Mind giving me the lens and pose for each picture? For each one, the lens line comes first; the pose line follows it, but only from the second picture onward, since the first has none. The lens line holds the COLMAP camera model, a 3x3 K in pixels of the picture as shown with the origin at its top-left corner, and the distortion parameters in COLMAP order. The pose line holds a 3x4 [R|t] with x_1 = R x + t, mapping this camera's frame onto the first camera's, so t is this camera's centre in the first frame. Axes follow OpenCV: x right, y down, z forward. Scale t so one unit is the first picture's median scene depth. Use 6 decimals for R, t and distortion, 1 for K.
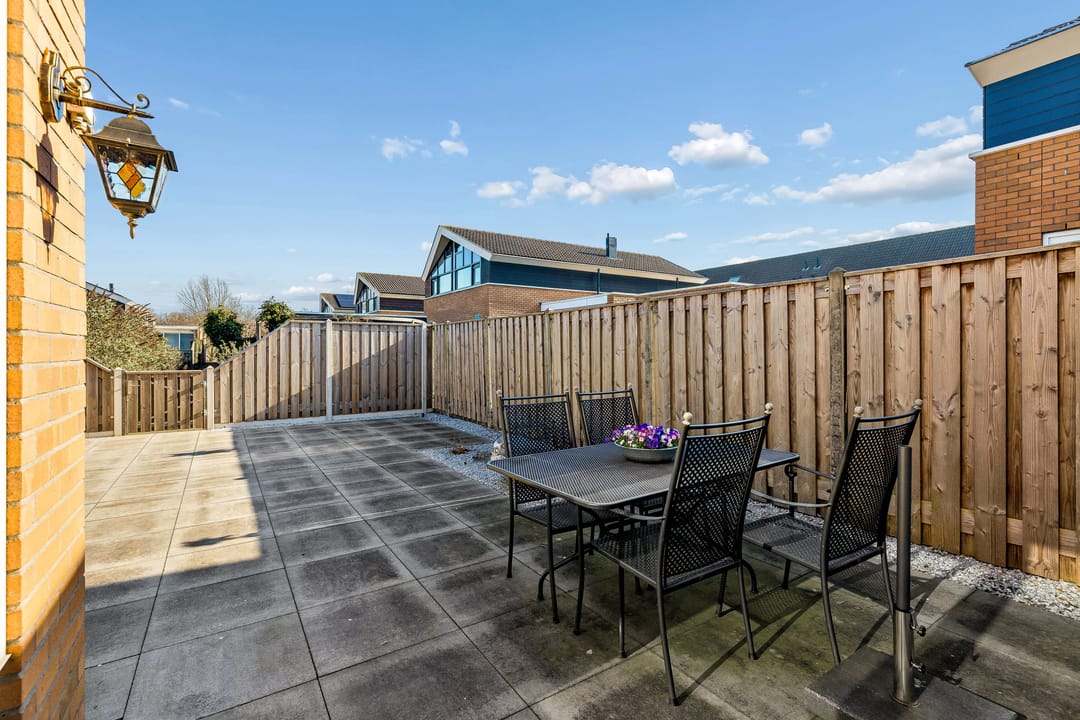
lens RADIAL K [[483.7, 0, 542.7], [0, 483.7, 359.4], [0, 0, 1]] dist [0.005279, -0.001087]
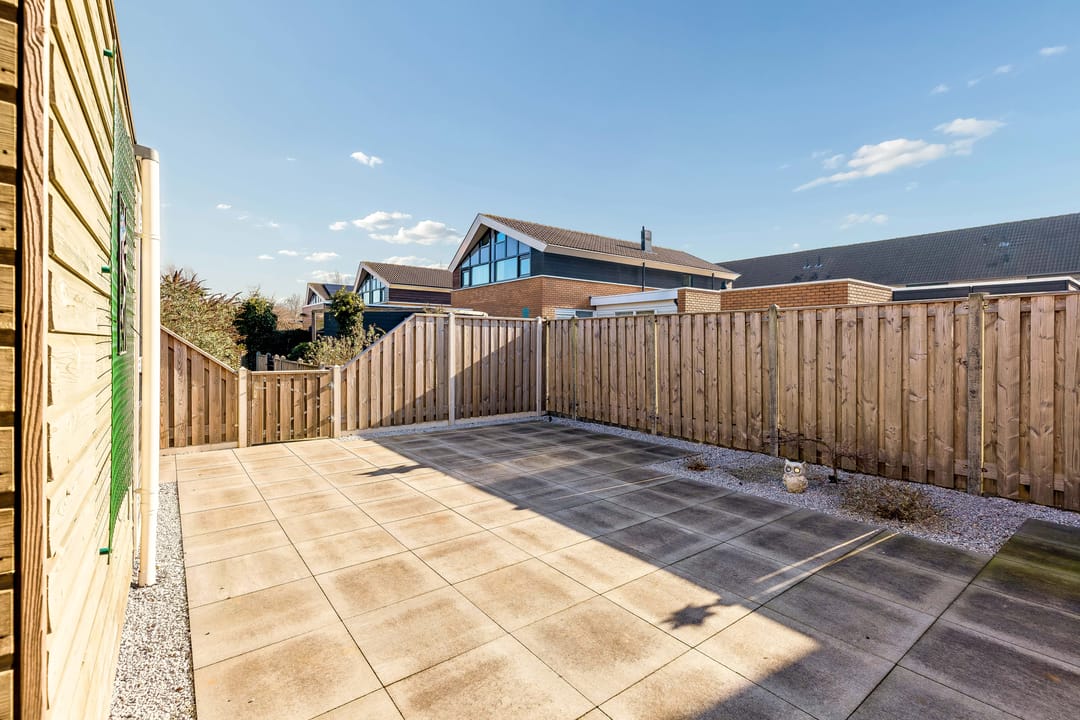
lens RADIAL K [[483.7, 0, 551.1], [0, 483.7, 356.5], [0, 0, 1]] dist [0.005279, -0.001087]
pose [[0.997308, 0.006701, 0.073013, -0.335223], [-0.007258, 0.999947, 0.007360, -0.009994], [-0.072960, -0.007870, 0.997304, 0.095833]]
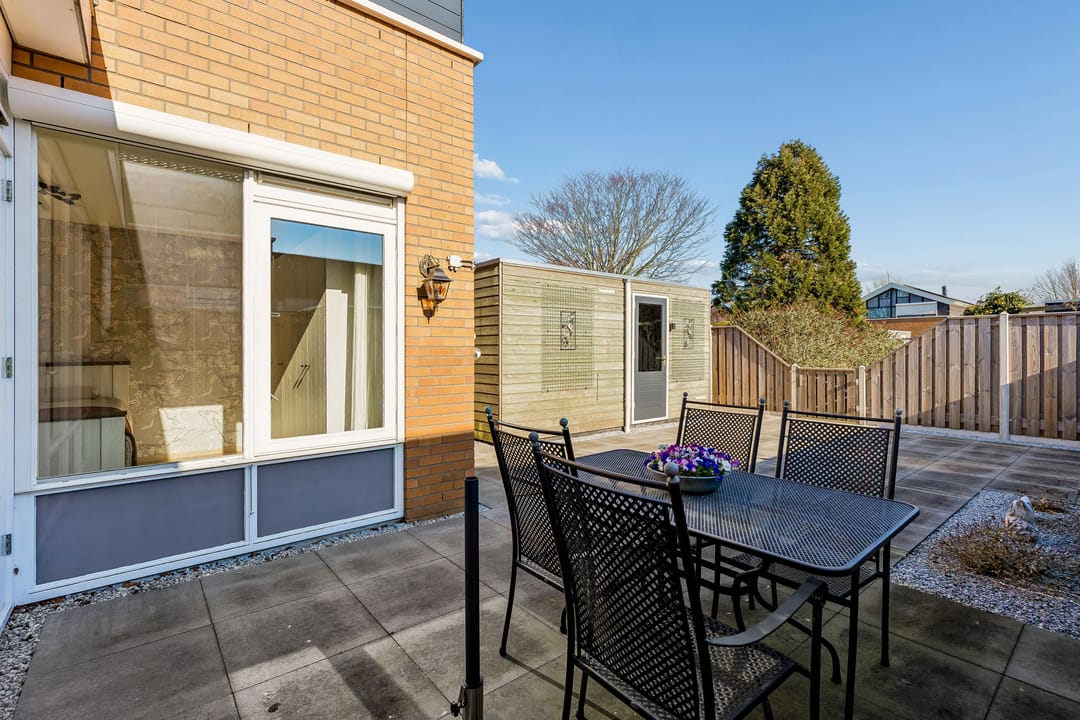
lens RADIAL K [[483.7, 0, 552.7], [0, 483.7, 341.0], [0, 0, 1]] dist [0.005279, -0.001087]
pose [[0.128914, -0.016711, -0.991515, 0.262817], [-0.018093, 0.999652, -0.019200, -0.006803], [0.991491, 0.020415, 0.128567, 0.169253]]
